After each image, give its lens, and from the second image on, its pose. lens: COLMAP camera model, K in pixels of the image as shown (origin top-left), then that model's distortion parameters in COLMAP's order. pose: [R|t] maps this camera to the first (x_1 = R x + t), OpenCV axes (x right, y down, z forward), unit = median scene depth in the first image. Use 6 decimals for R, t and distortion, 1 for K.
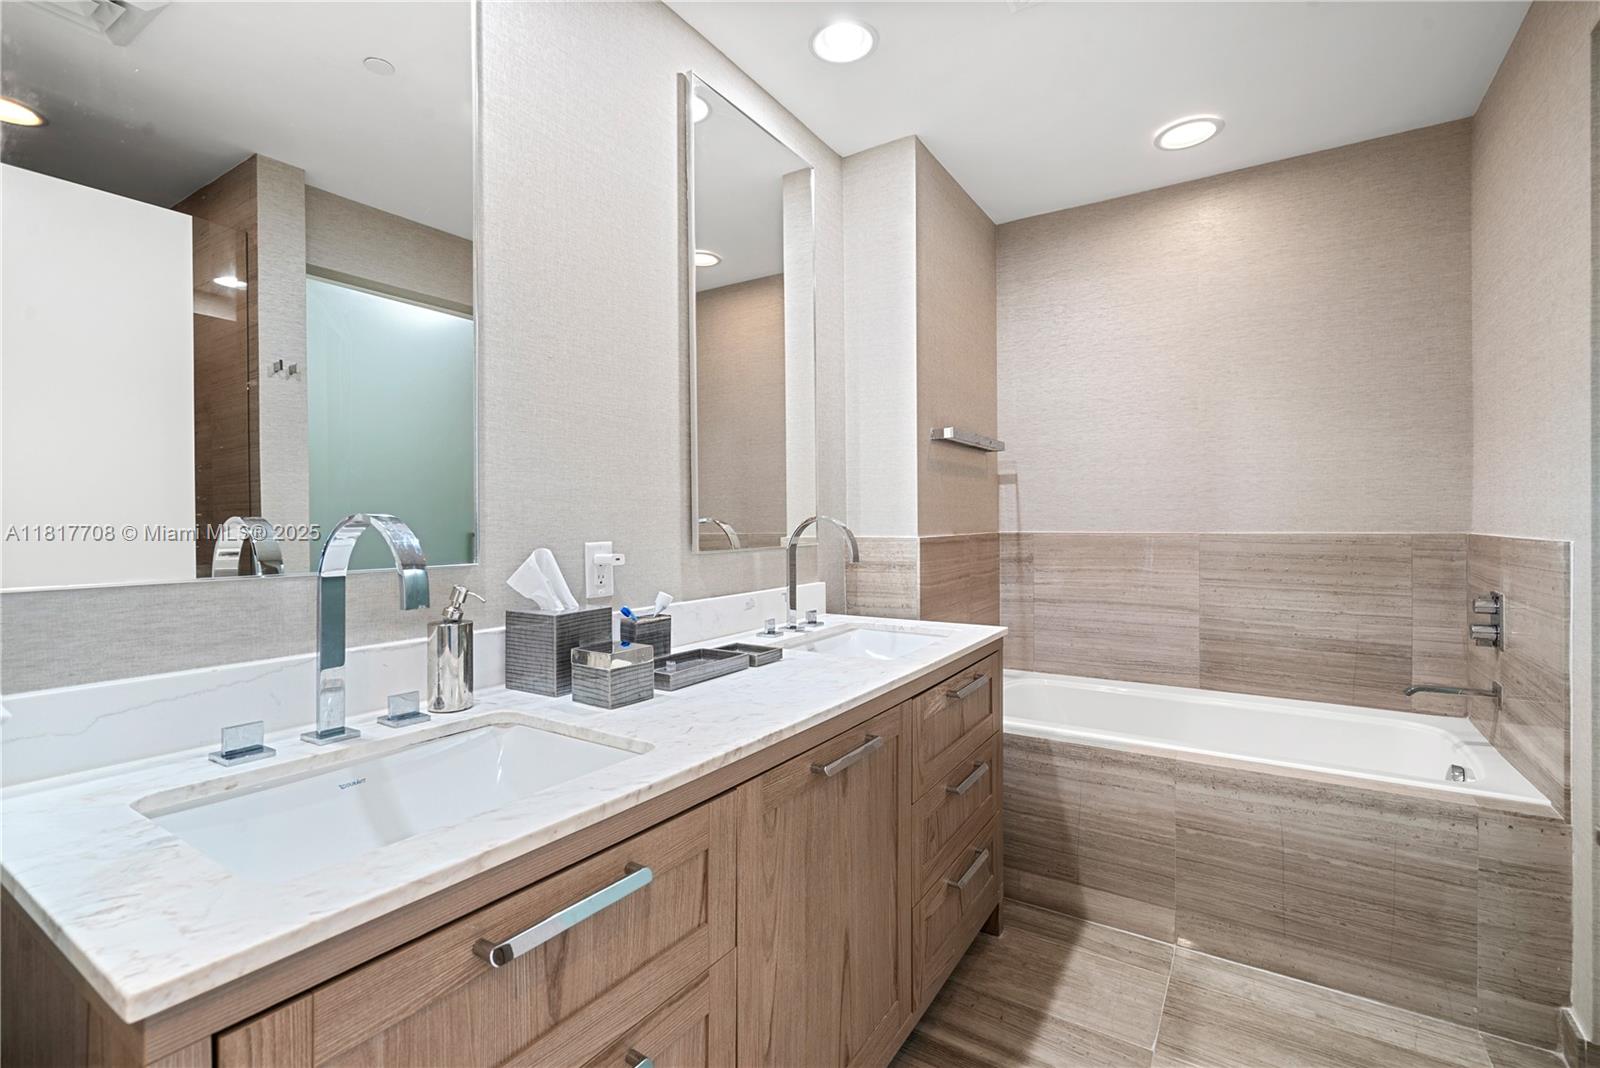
lens RADIAL K [[724.1, 0, 800.0], [0, 724.1, 534.0], [0, 0, 1]] dist [0.004901, 0.000781]
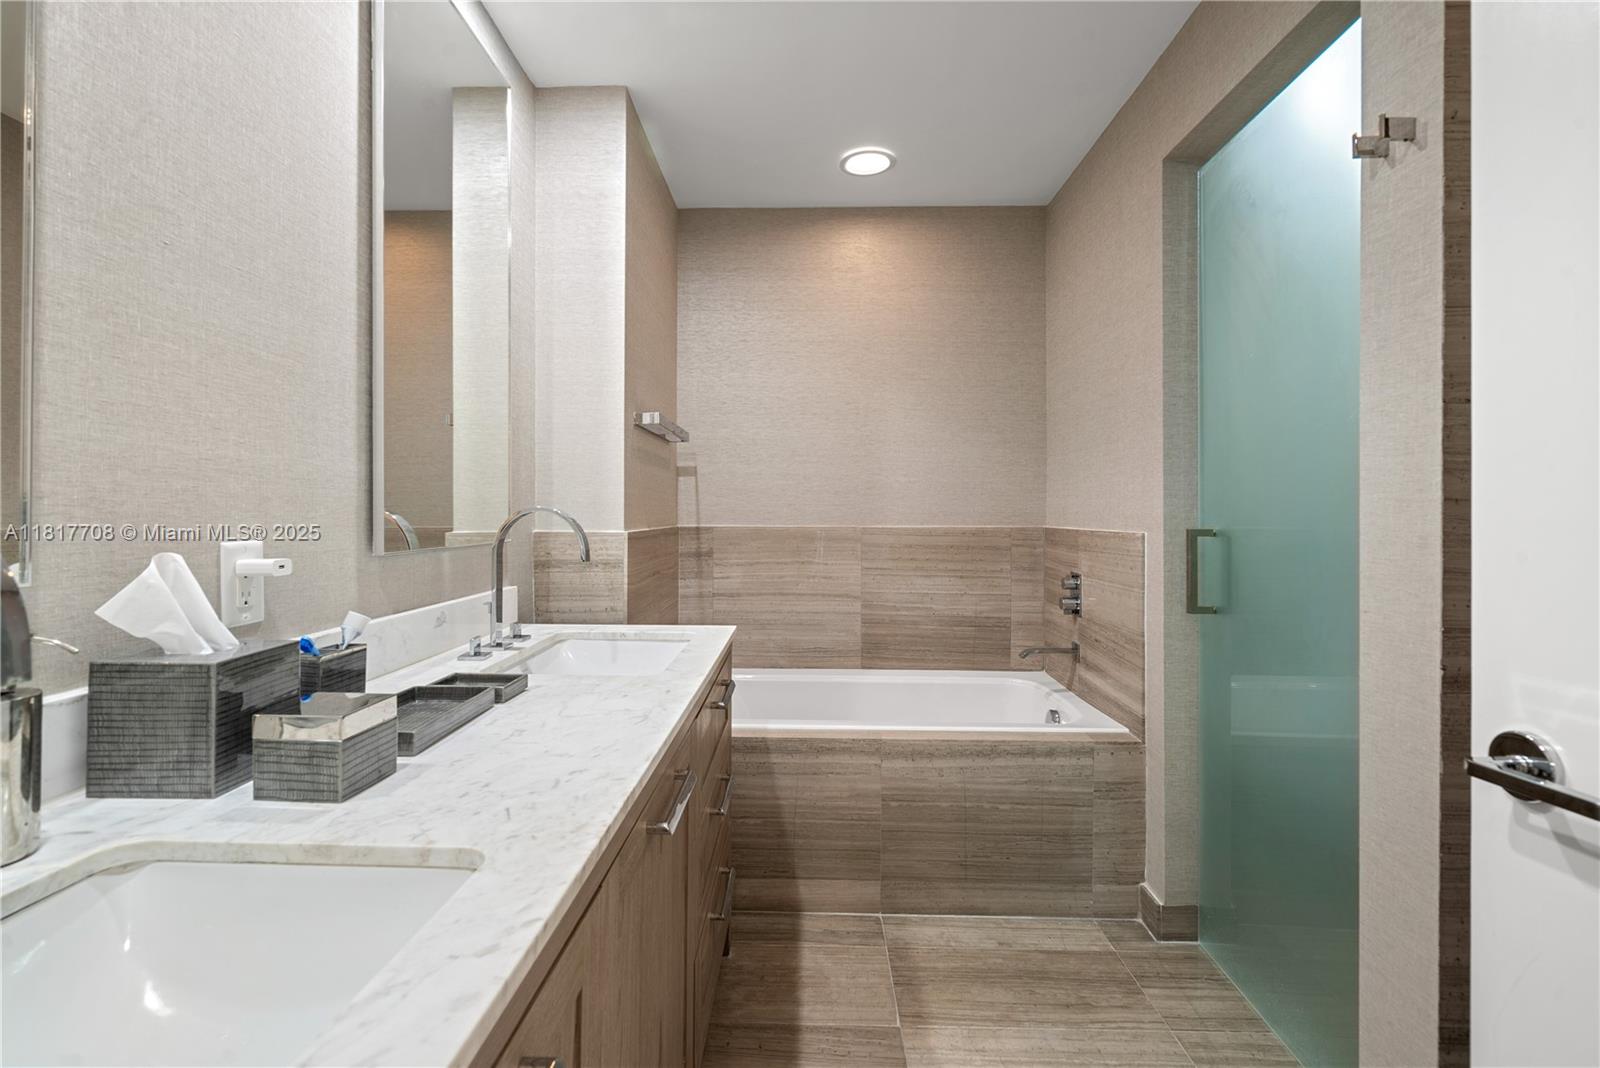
lens RADIAL K [[731.0, 0, 793.4], [0, 731.0, 516.2], [0, 0, 1]] dist [-0.001418, 0.001351]
pose [[0.858868, 0.006599, 0.512155, -0.138701], [0.001653, 0.999876, -0.015655, -0.000134], [-0.512194, 0.014292, 0.858751, 0.131206]]
